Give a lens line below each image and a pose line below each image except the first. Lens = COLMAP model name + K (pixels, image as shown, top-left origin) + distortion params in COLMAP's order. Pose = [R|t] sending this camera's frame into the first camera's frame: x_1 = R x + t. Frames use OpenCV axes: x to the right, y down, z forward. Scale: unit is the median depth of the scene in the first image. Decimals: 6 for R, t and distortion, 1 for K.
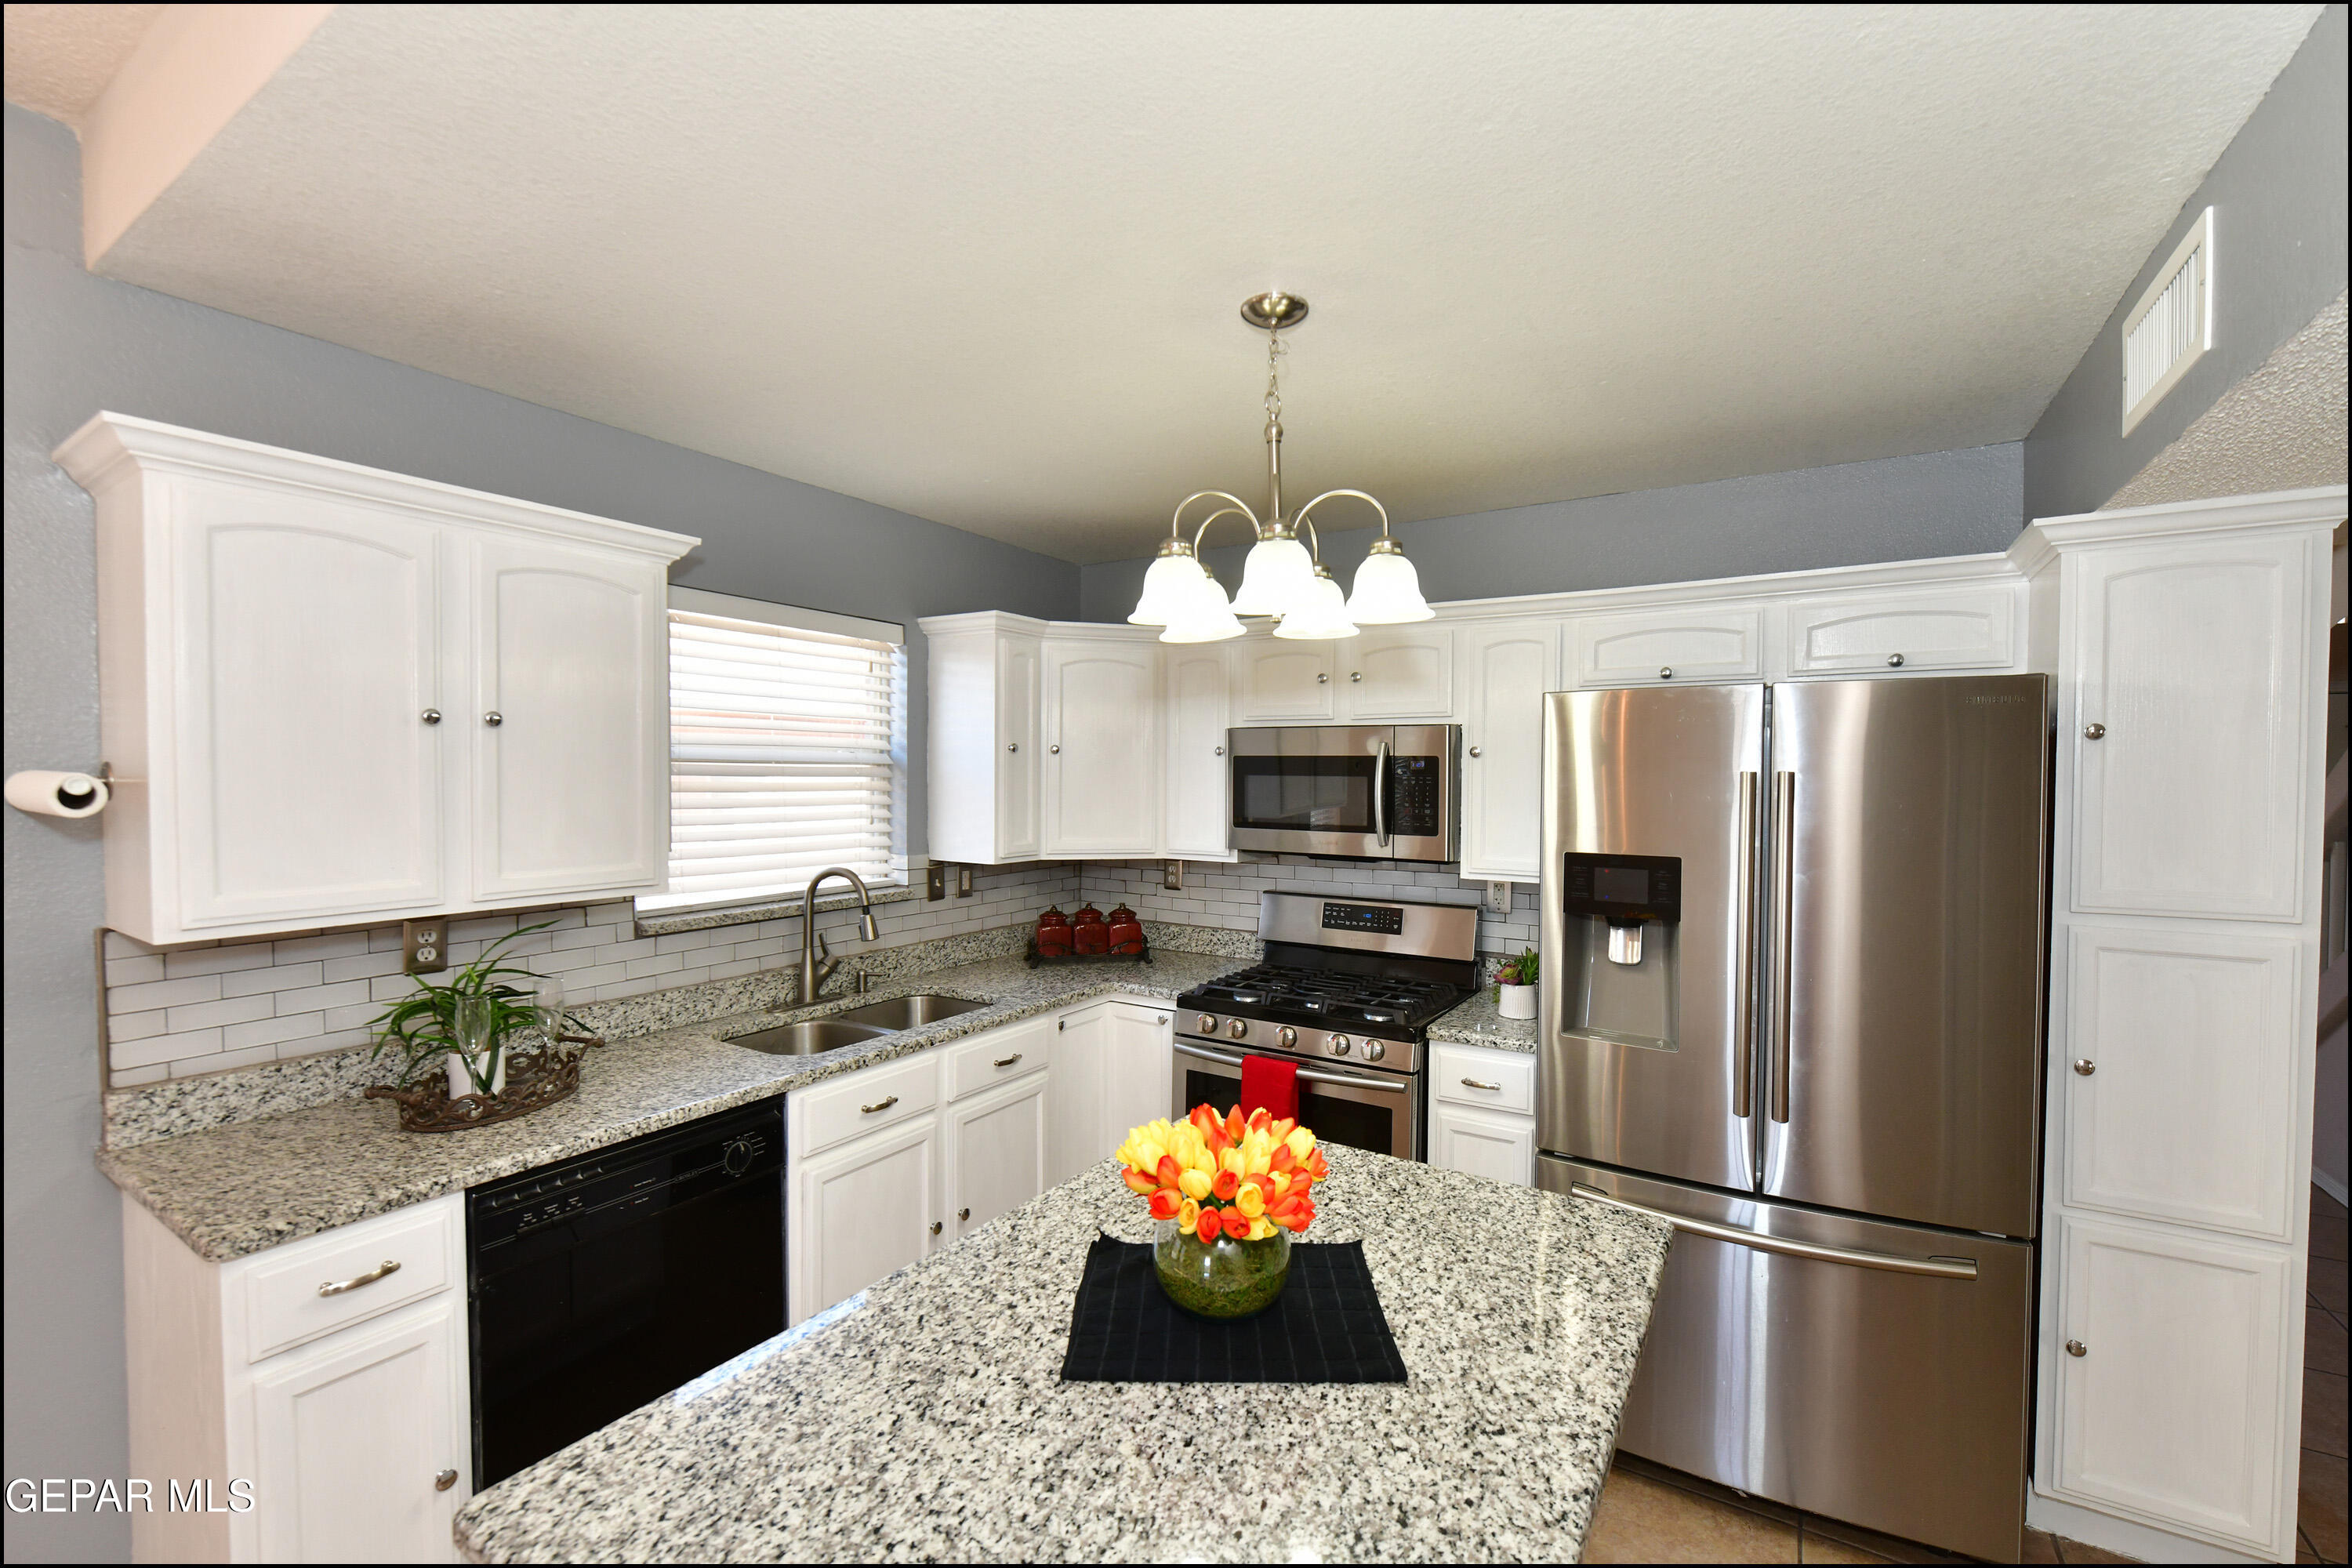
lens RADIAL K [[971.8, 0, 1194.5], [0, 971.8, 798.6], [0, 0, 1]] dist [-0.010498, -0.000372]
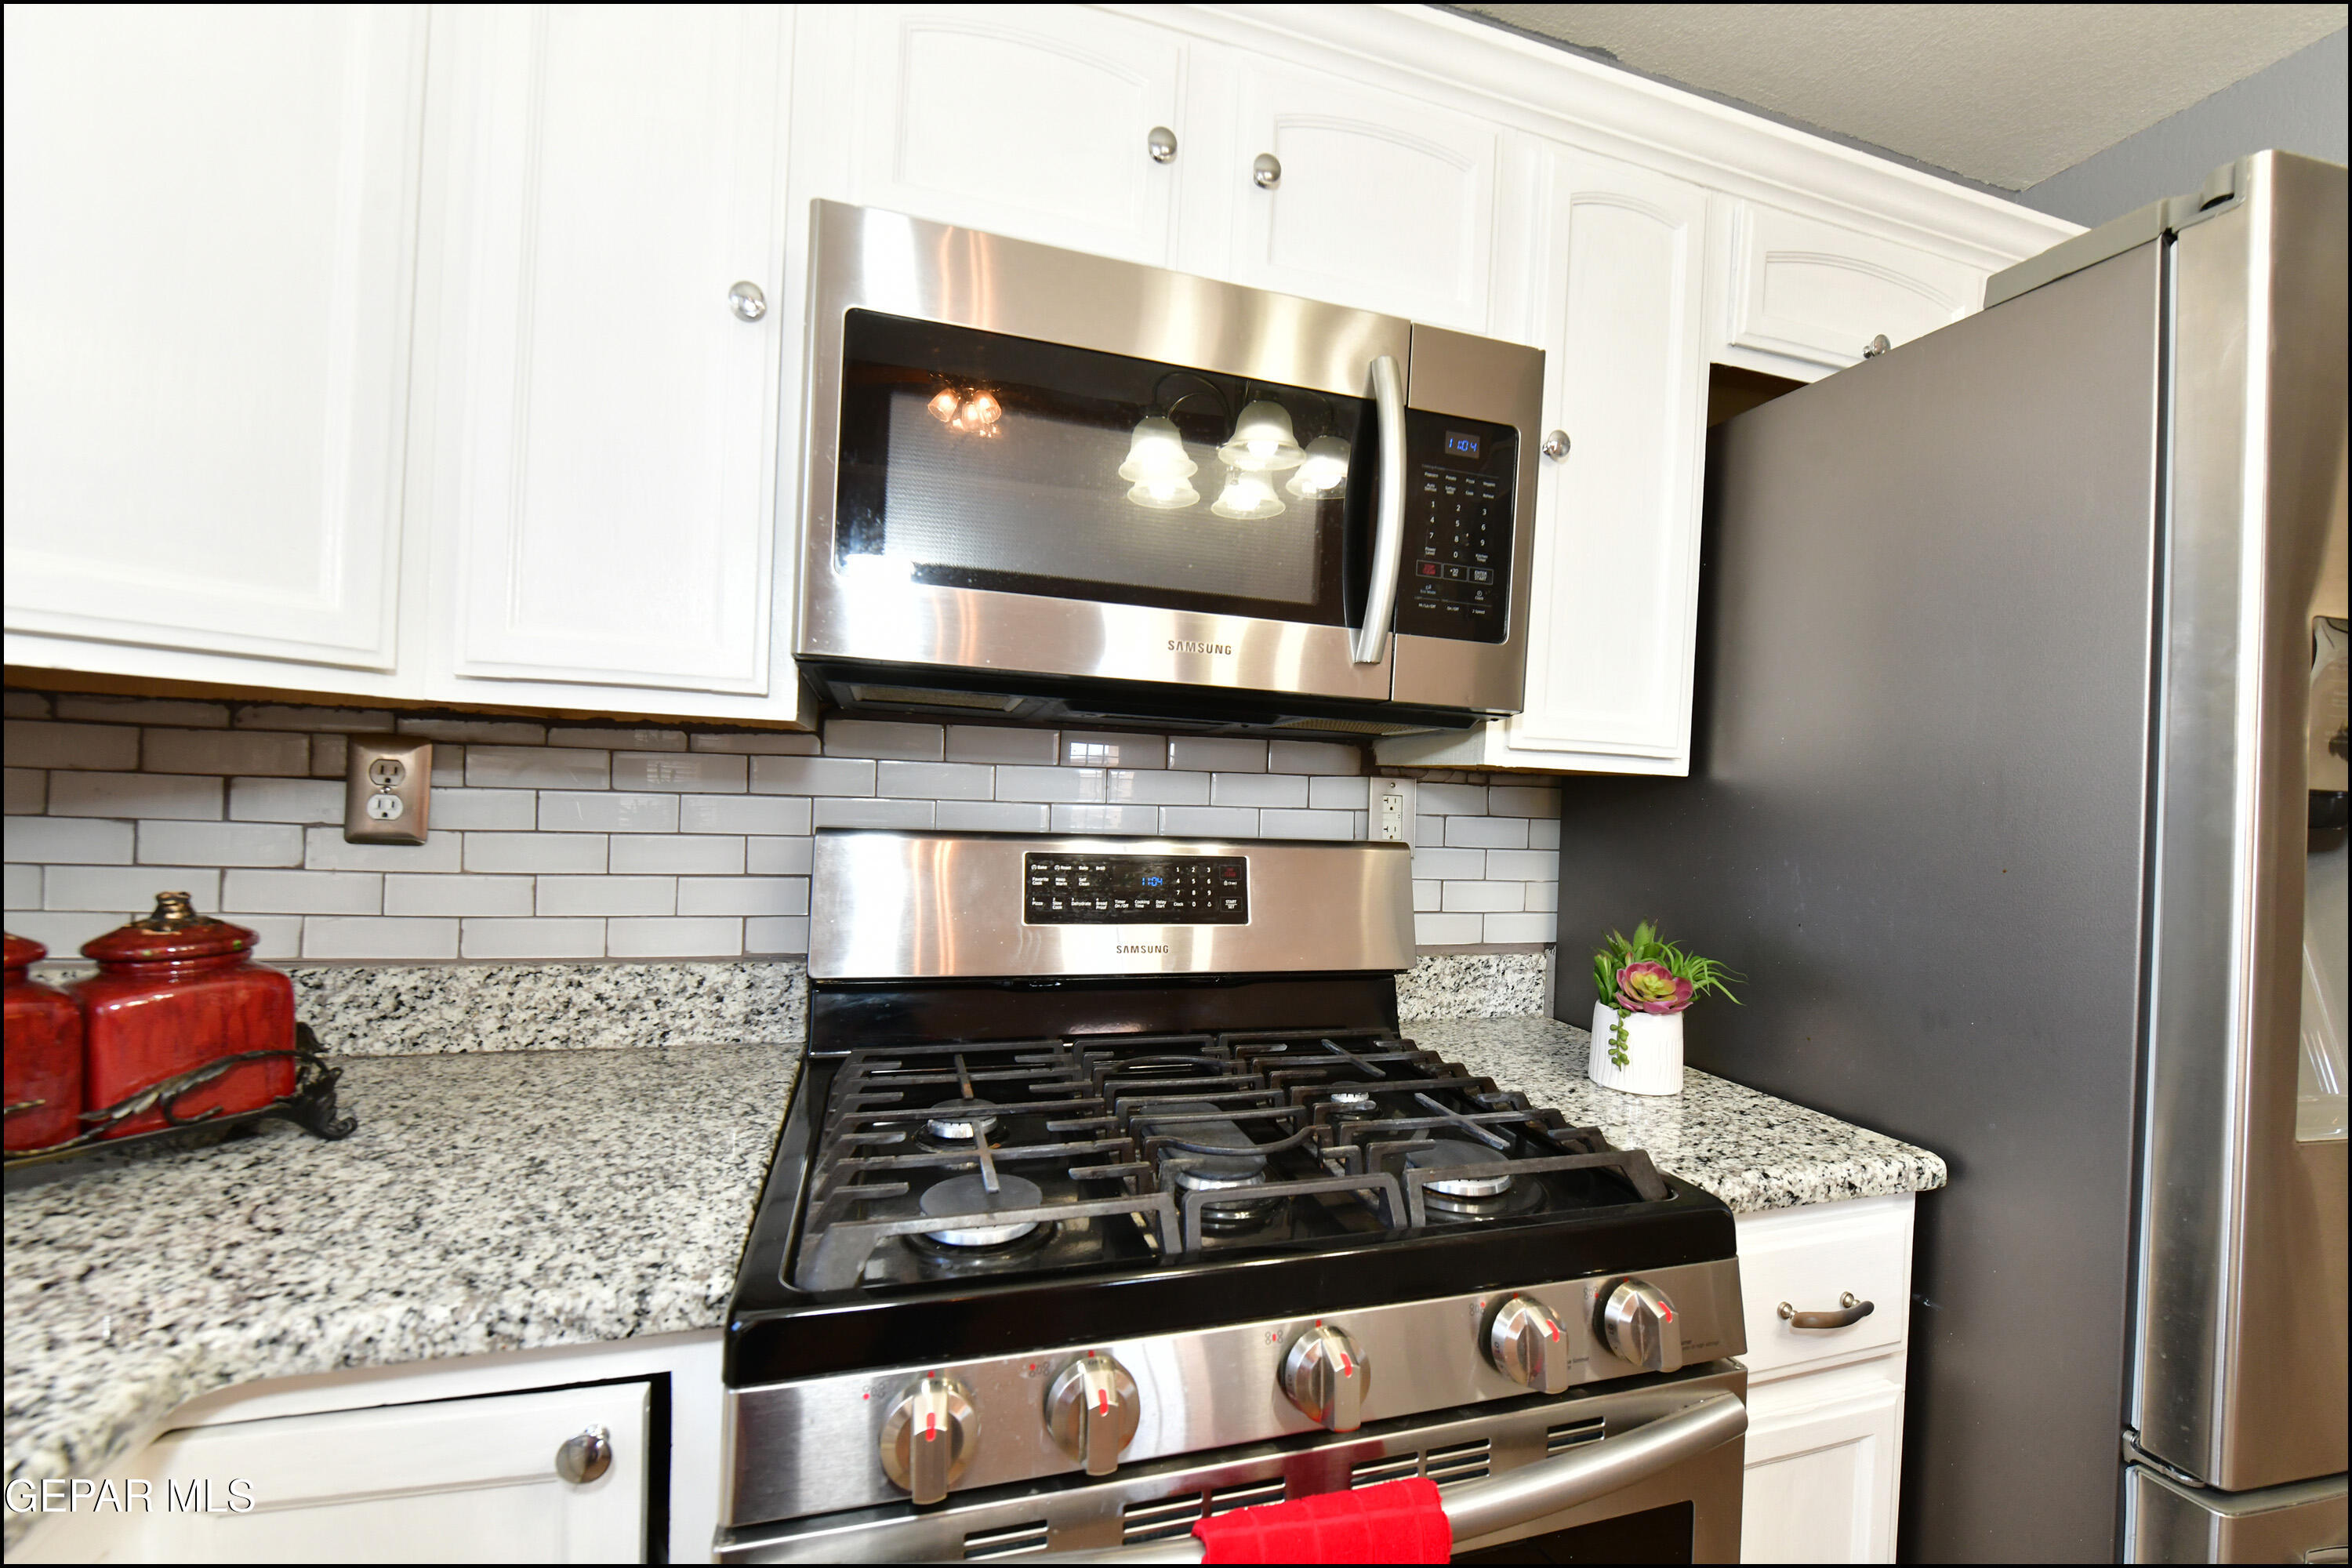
lens RADIAL K [[971.8, 0, 1199.8], [0, 971.8, 804.5], [0, 0, 1]] dist [-0.010498, -0.000372]
pose [[0.655656, 0.009794, 0.754996, -0.109494], [-0.020821, 0.999770, 0.005113, 0.103131], [-0.754773, -0.019072, 0.655709, 0.862455]]
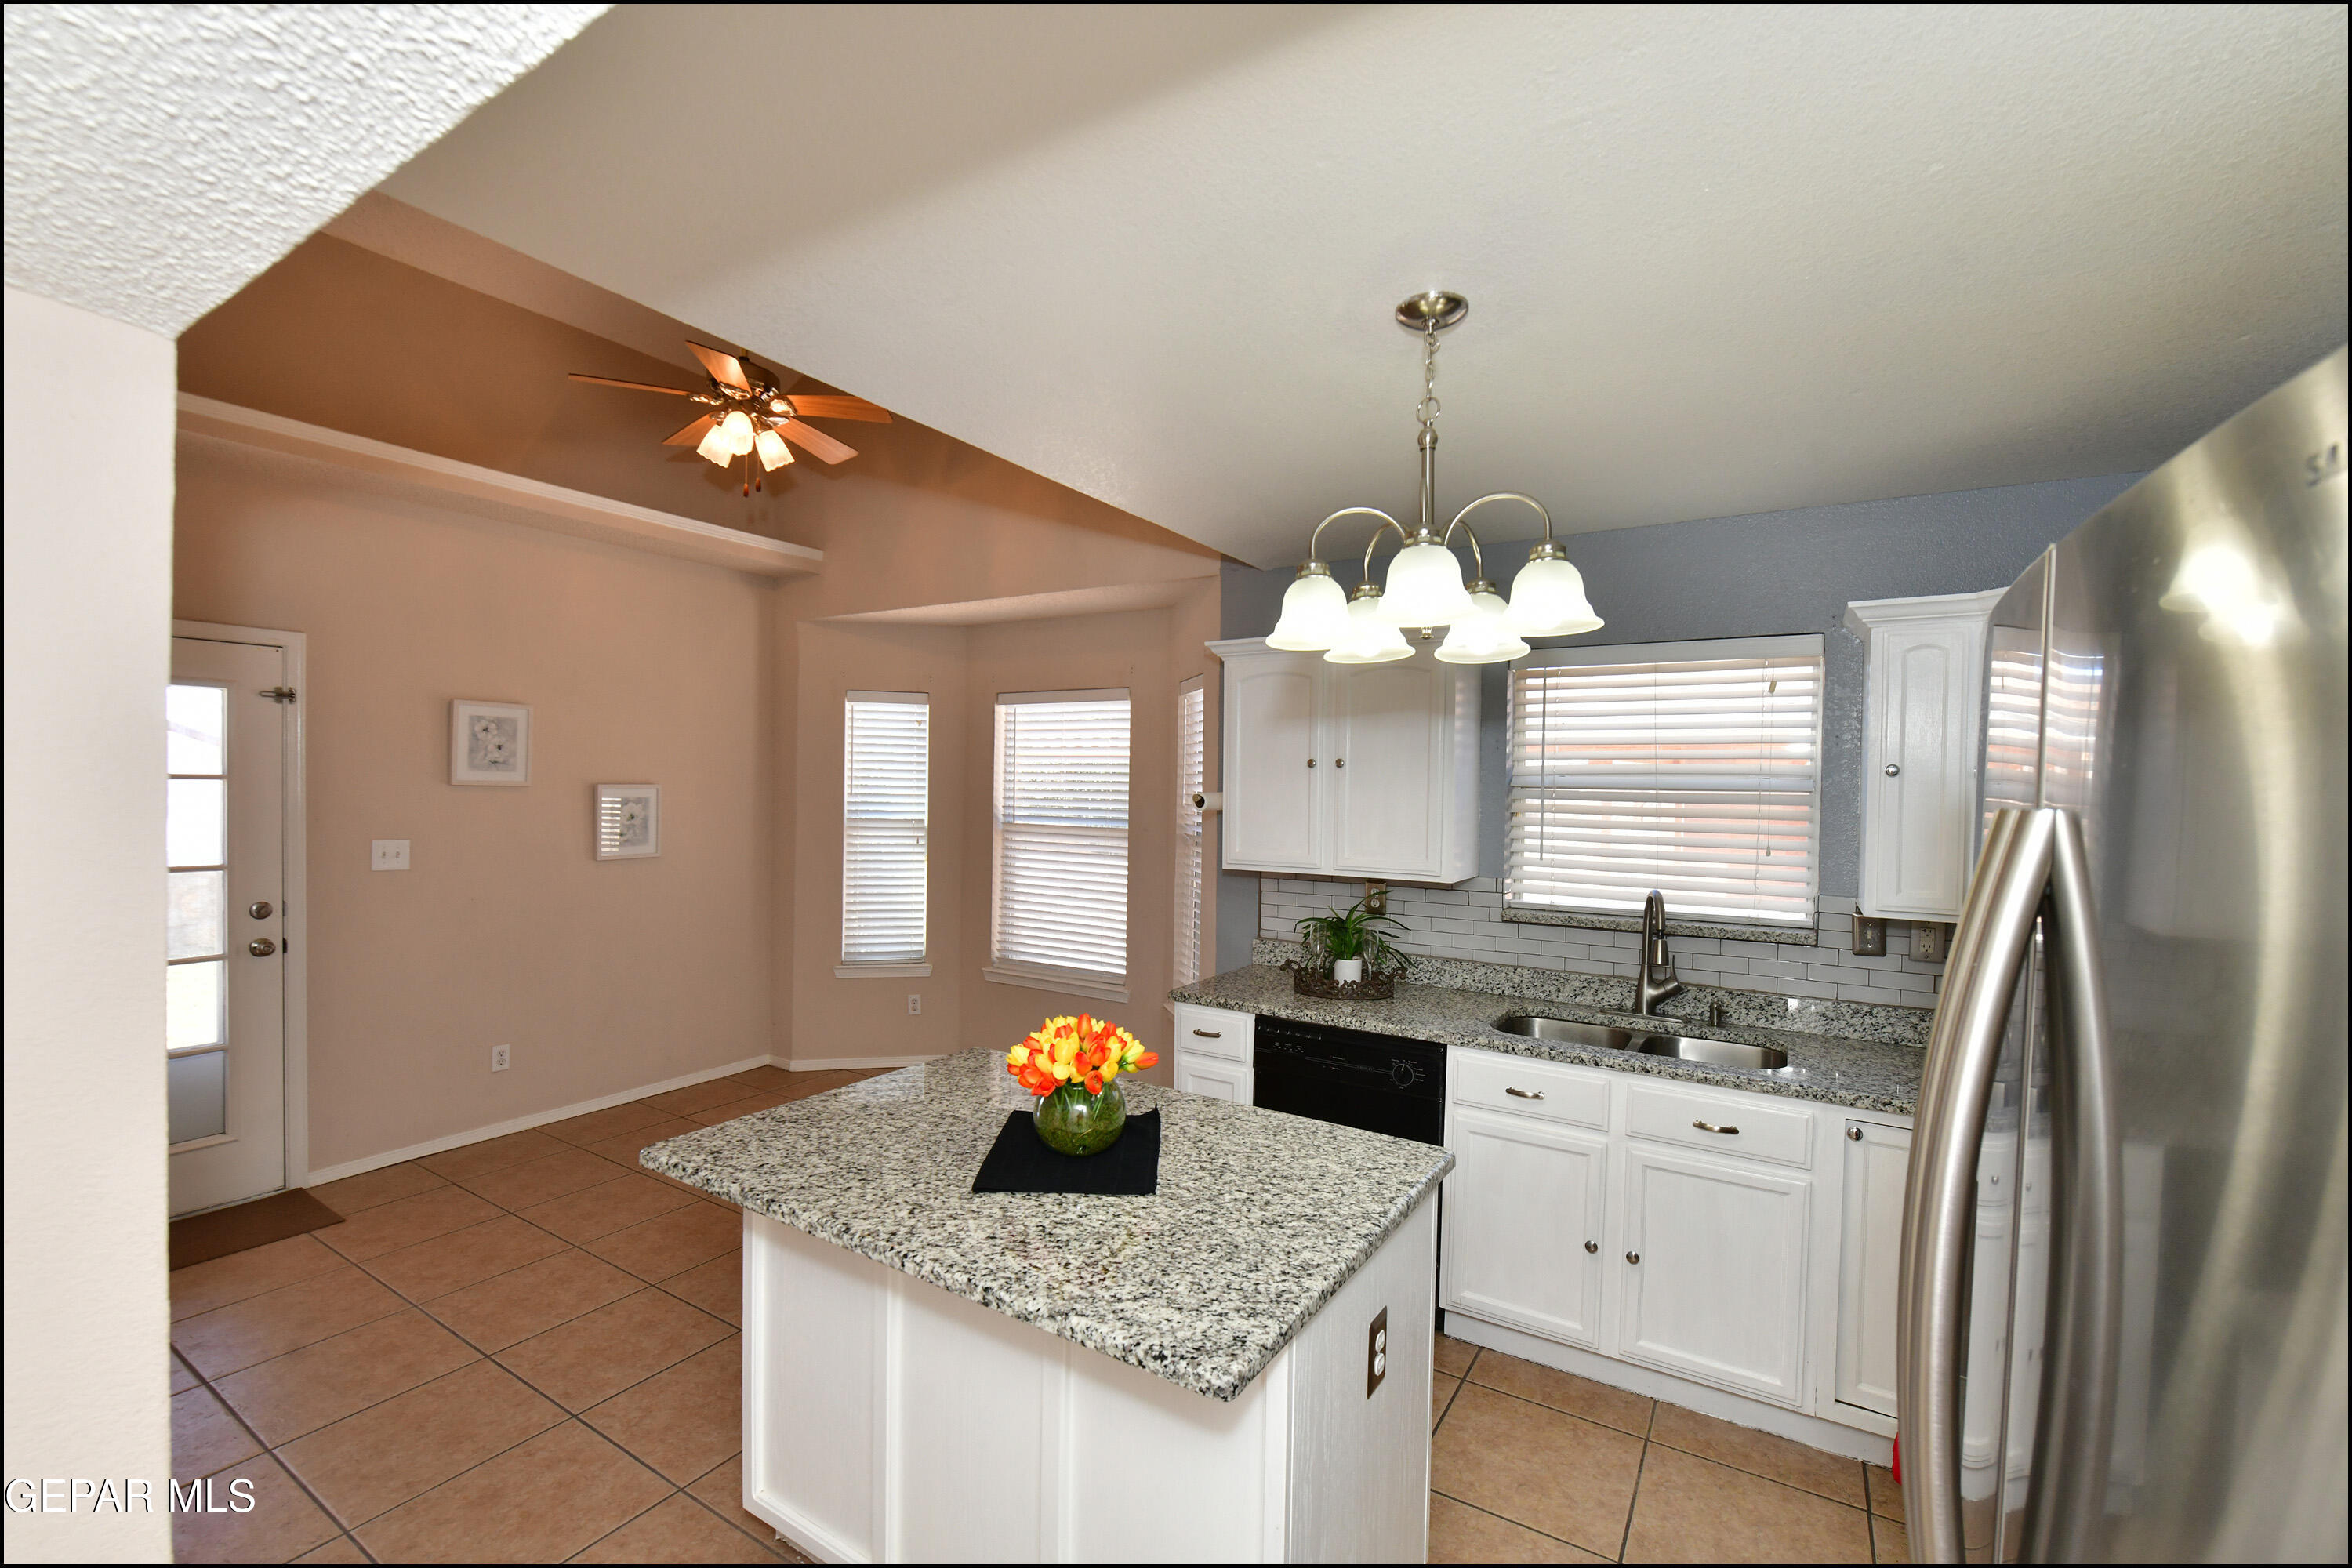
lens RADIAL K [[971.8, 0, 1198.4], [0, 971.8, 798.5], [0, 0, 1]] dist [-0.010498, -0.000372]
pose [[0.001768, 0.007473, -0.999971, 0.668209], [-0.038989, 0.999212, 0.007398, -0.015750], [0.999238, 0.038974, 0.002058, 0.509832]]
